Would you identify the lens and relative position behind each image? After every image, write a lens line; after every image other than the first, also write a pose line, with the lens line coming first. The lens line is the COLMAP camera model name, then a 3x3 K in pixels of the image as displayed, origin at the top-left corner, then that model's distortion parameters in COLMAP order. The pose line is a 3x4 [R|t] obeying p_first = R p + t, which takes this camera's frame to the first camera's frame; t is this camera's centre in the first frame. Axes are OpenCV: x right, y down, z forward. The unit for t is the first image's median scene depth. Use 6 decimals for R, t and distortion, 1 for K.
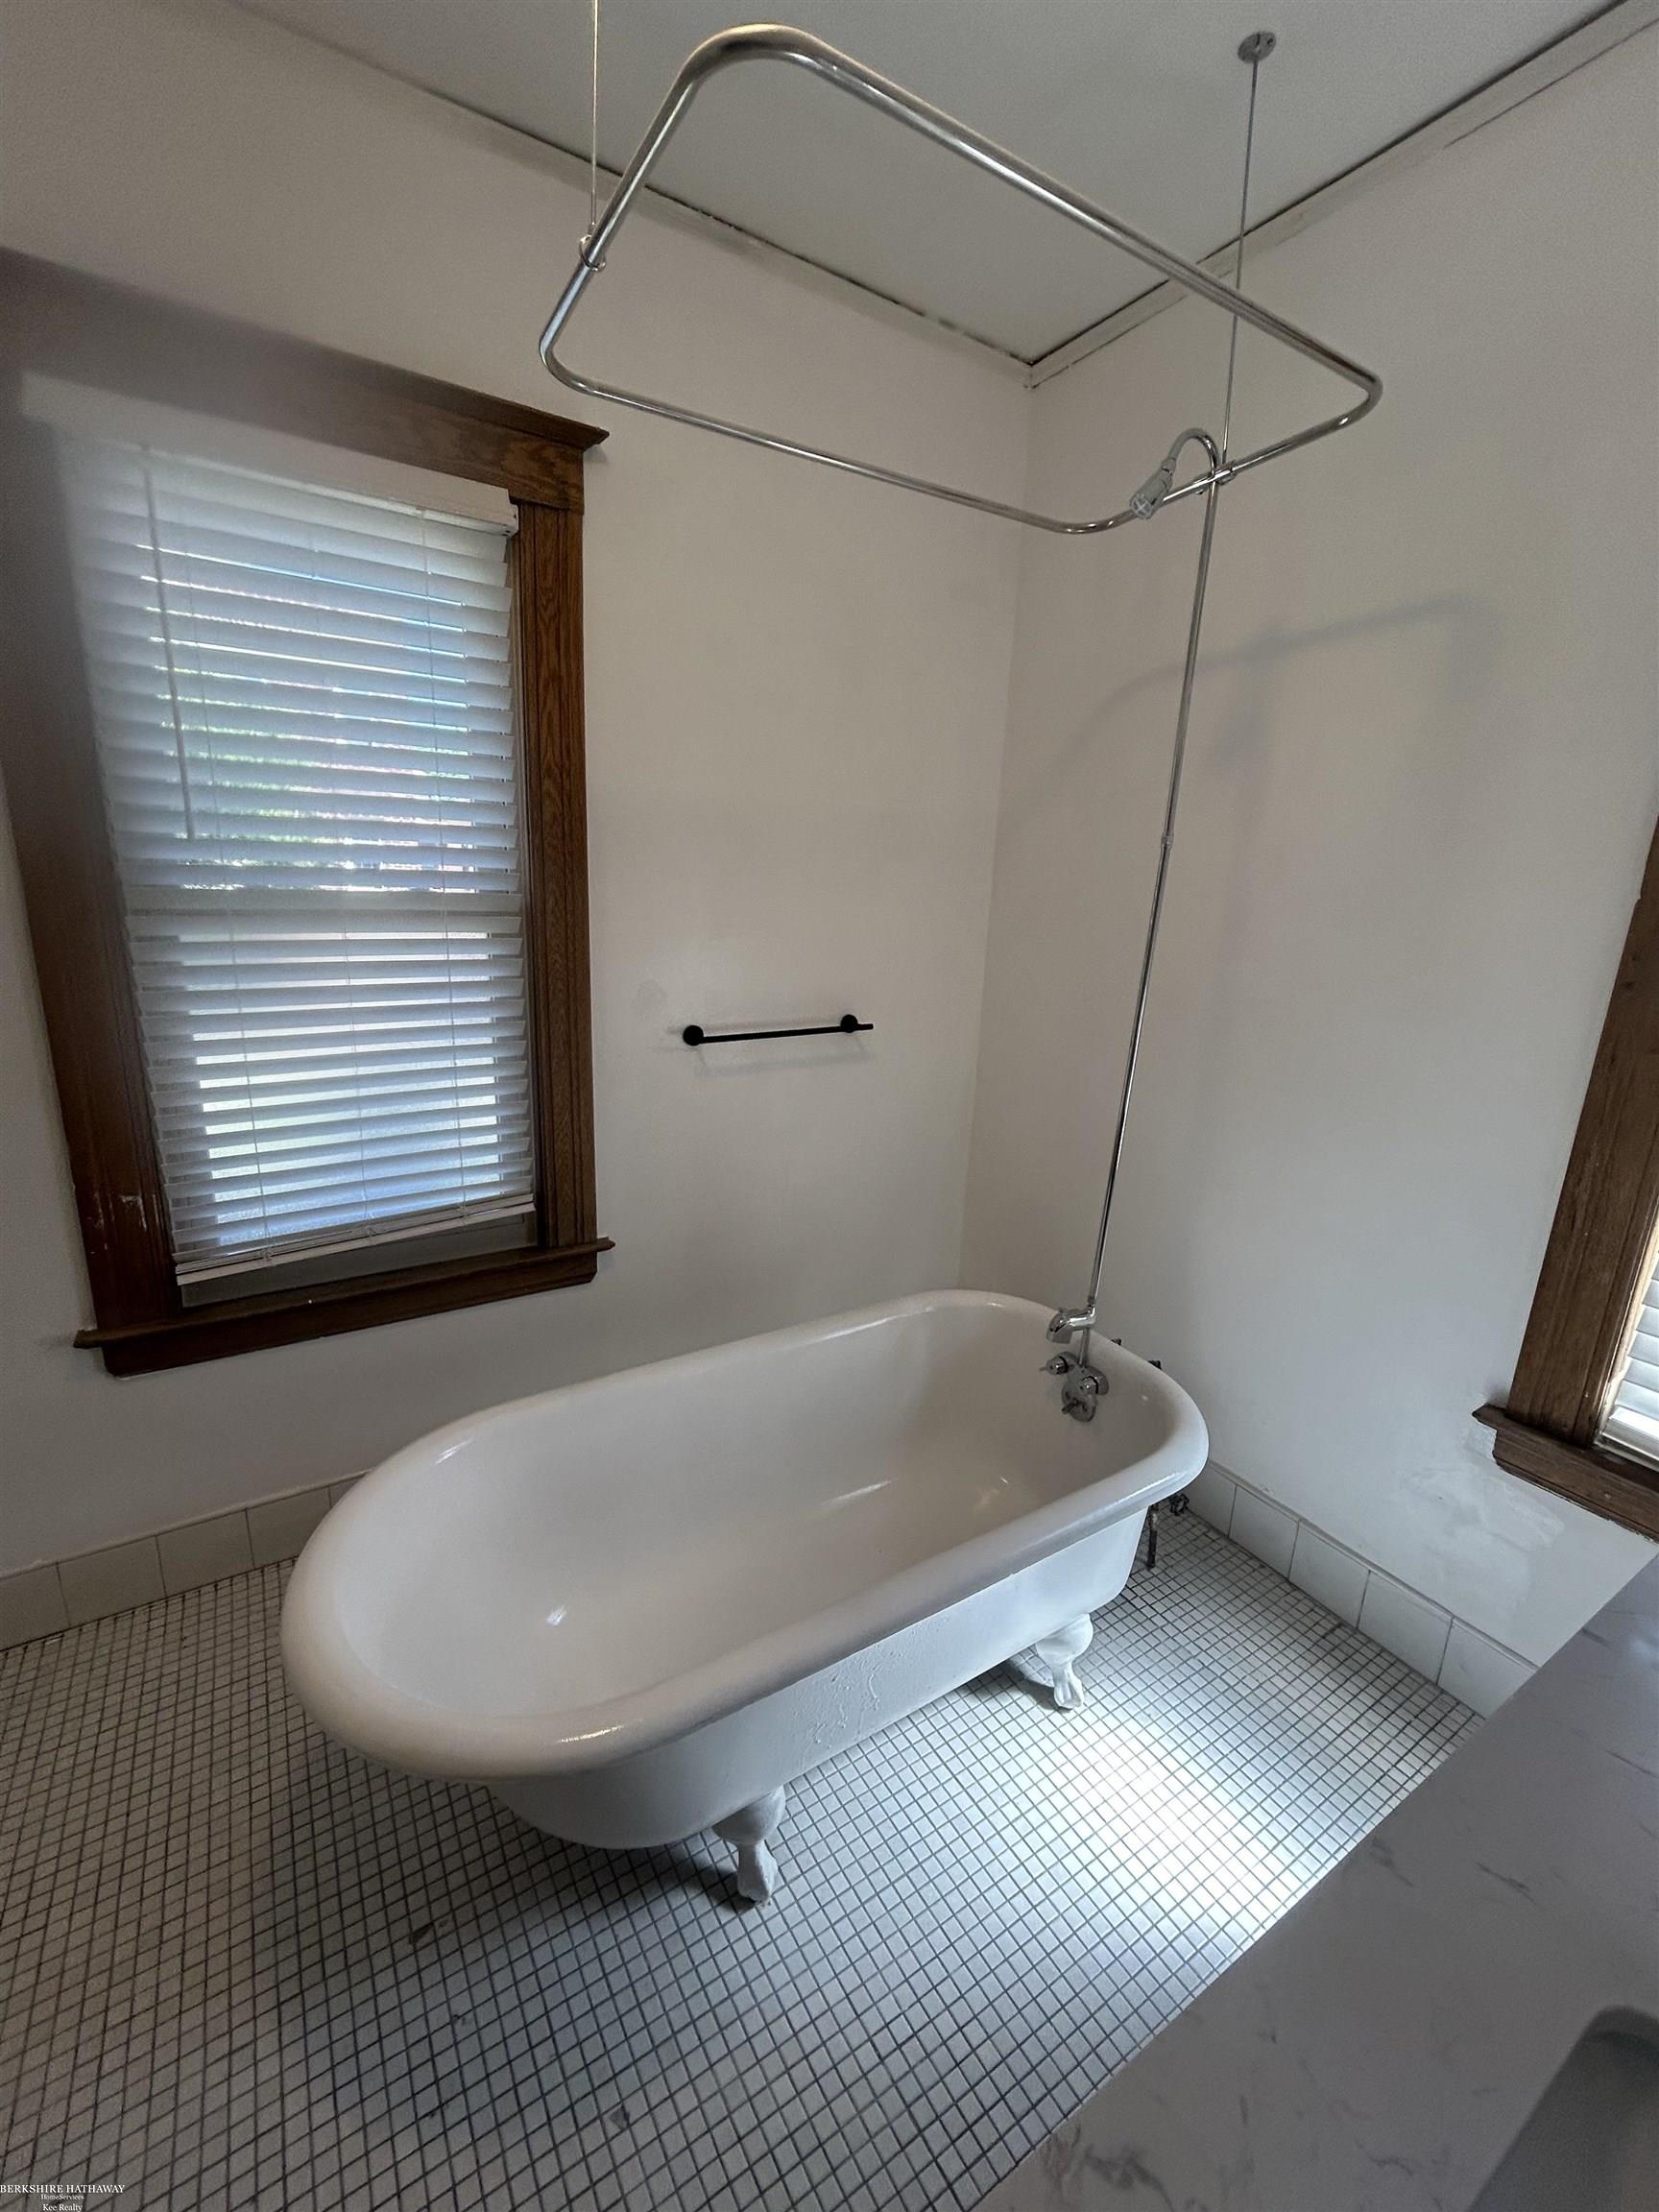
lens RADIAL K [[899.5, 0, 827.9], [0, 899.5, 1098.8], [0, 0, 1]] dist [0.003449, -0.002863]
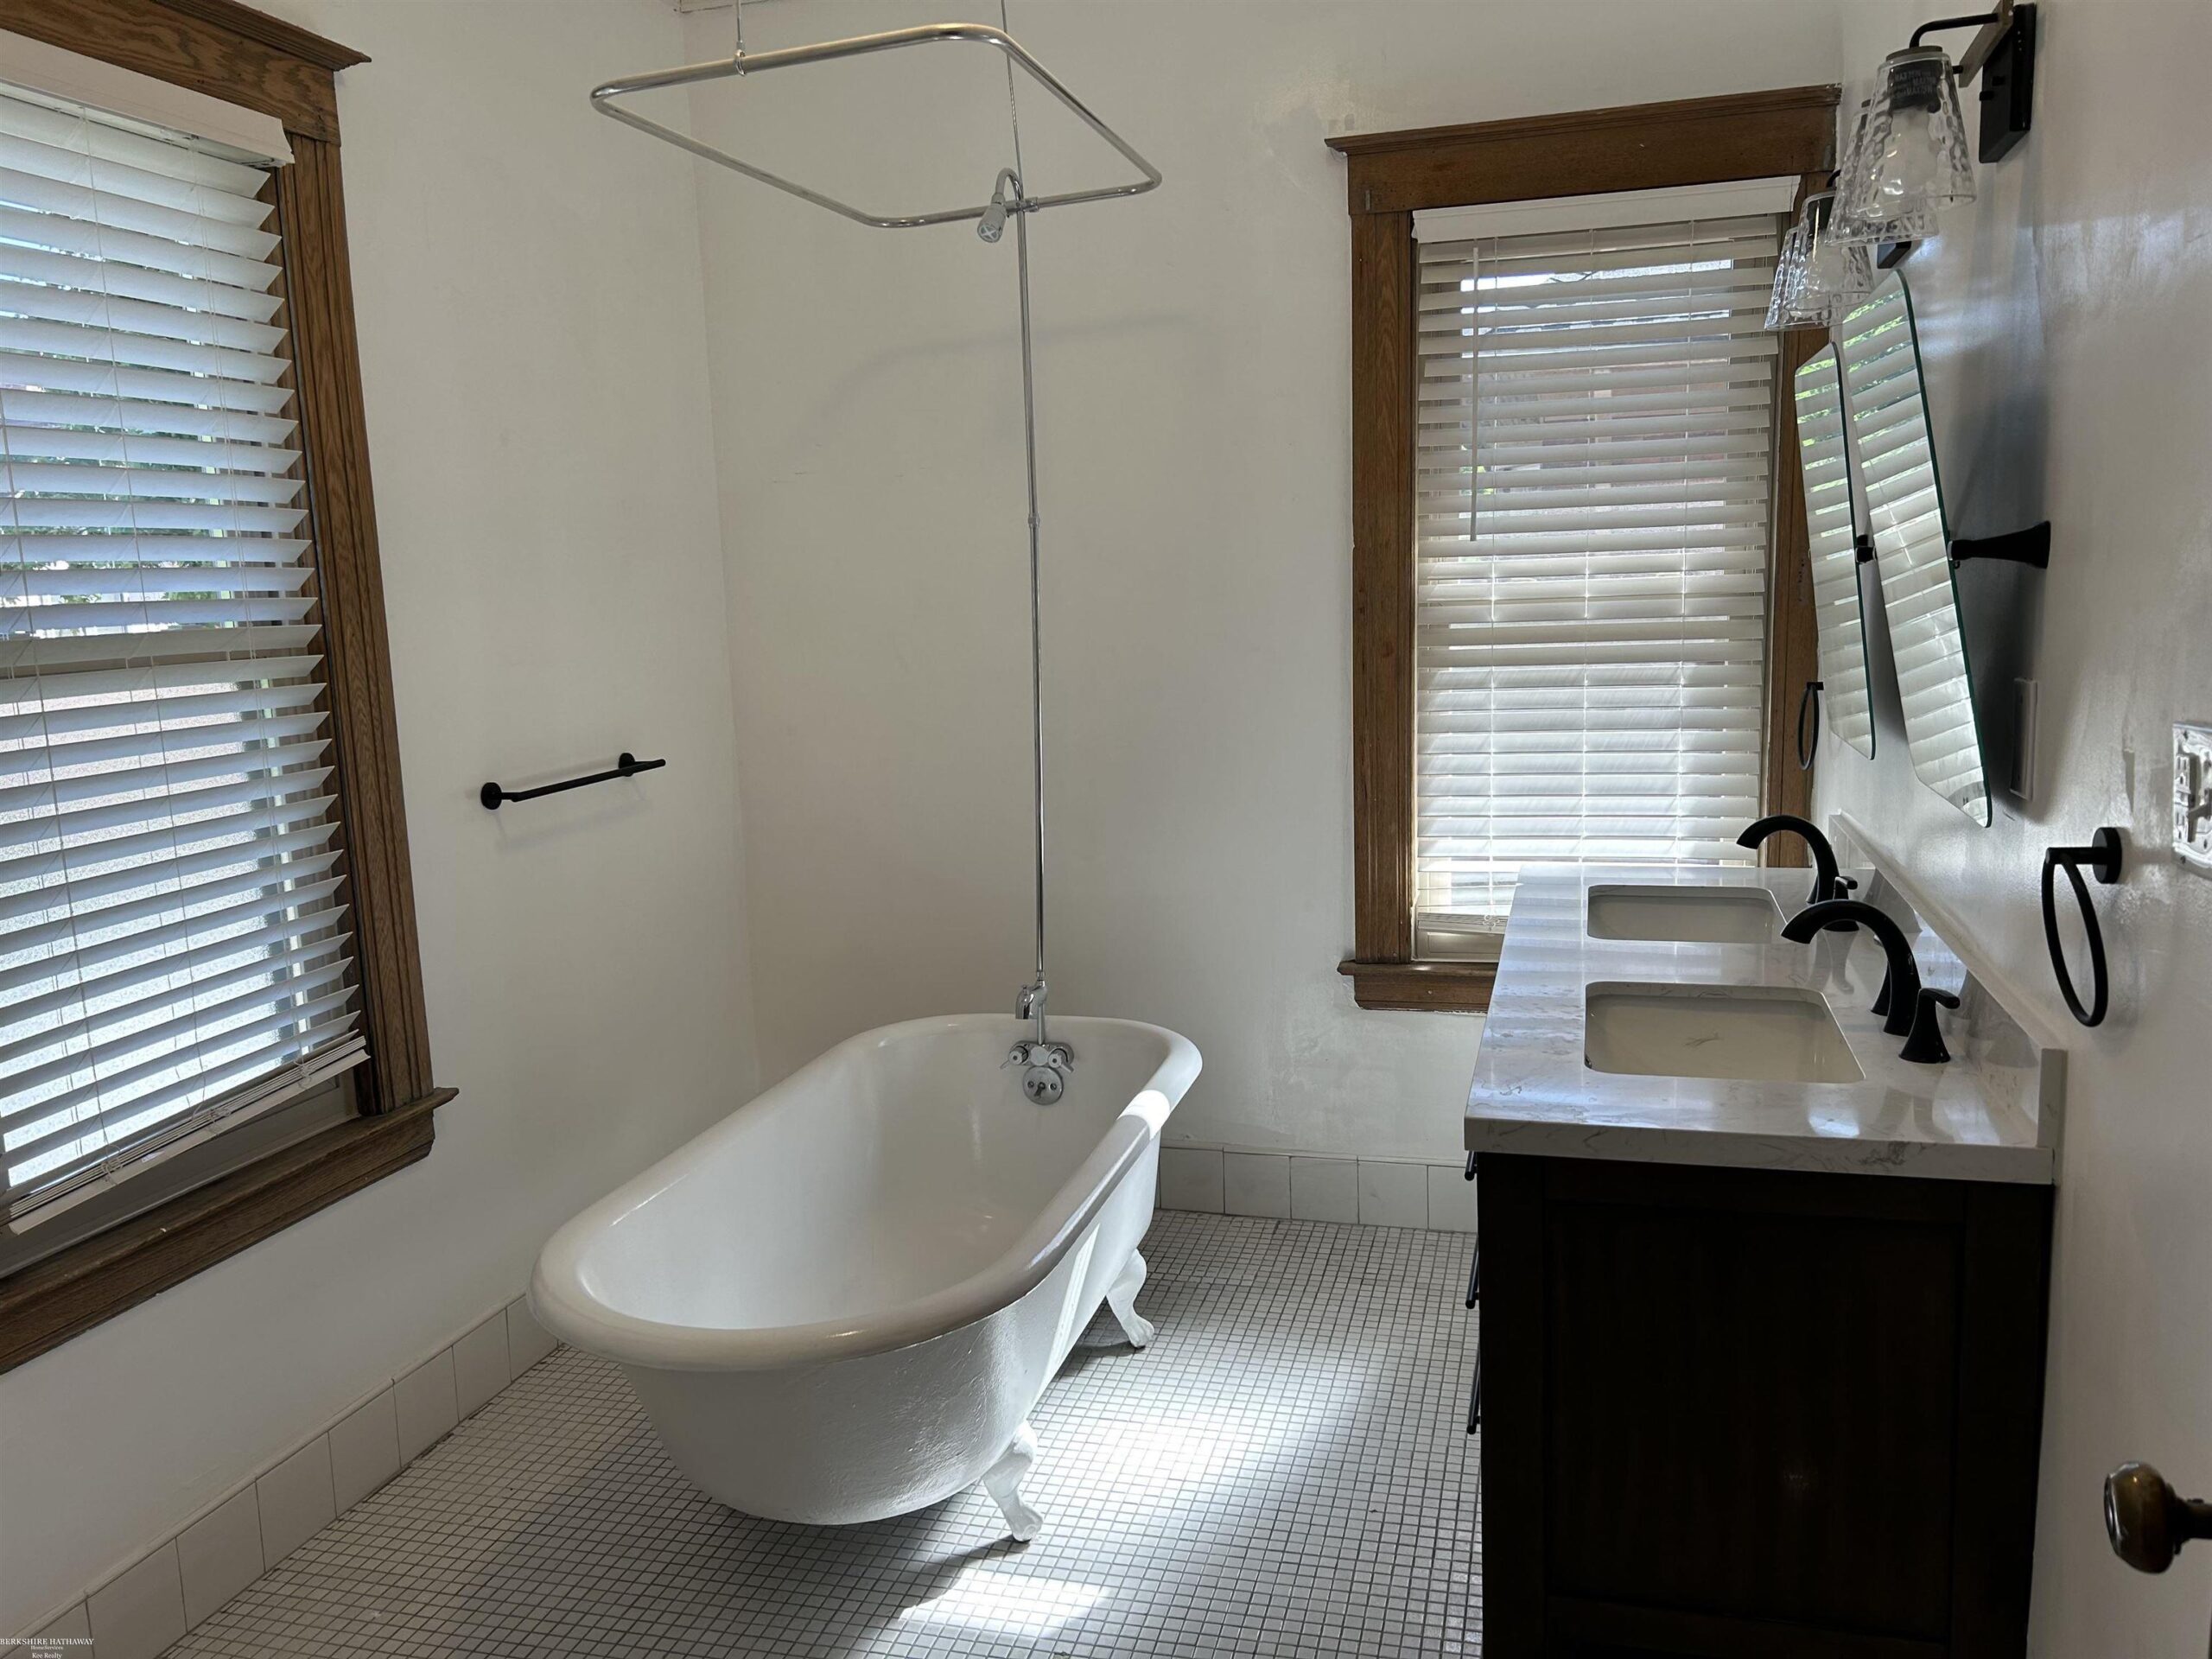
lens RADIAL K [[1657.4, 0, 1118.3], [0, 1657.4, 836.6], [0, 0, 1]] dist [0.058725, -0.069035]
pose [[0.732022, -0.166922, 0.660516, -0.904555], [0.223749, 0.974645, -0.001664, 0.107430], [-0.643491, 0.149007, 0.750810, -0.494831]]
